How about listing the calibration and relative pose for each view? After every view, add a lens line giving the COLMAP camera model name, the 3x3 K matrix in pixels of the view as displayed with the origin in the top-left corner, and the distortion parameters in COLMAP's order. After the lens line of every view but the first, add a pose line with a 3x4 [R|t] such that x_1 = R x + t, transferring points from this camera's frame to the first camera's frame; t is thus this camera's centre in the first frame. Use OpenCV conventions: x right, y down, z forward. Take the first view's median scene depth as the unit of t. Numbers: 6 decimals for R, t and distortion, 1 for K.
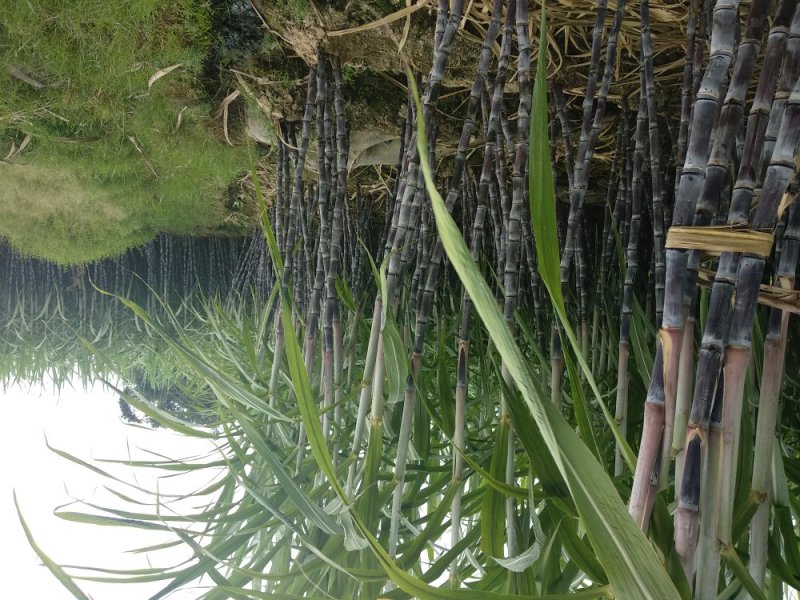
lens RADIAL K [[618.0, 0, 399.8], [0, 618.0, 308.7], [0, 0, 1]] dist [-0.002737, -0.006439]
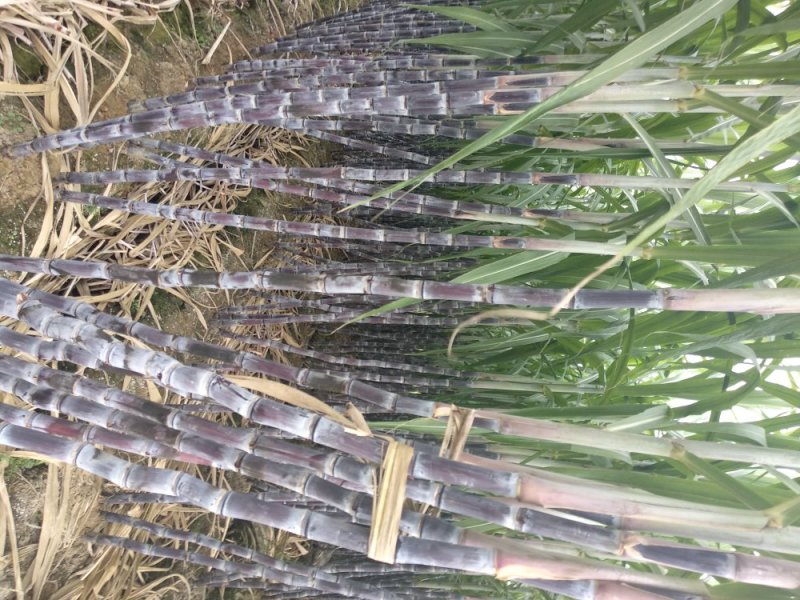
lens RADIAL K [[618.0, 0, 399.8], [0, 618.0, 308.7], [0, 0, 1]] dist [-0.002737, -0.006439]
pose [[0.083973, -0.804158, 0.588454, 0.232794], [0.995547, 0.042326, -0.084225, -0.038276], [0.042823, 0.592907, 0.804132, 0.167283]]
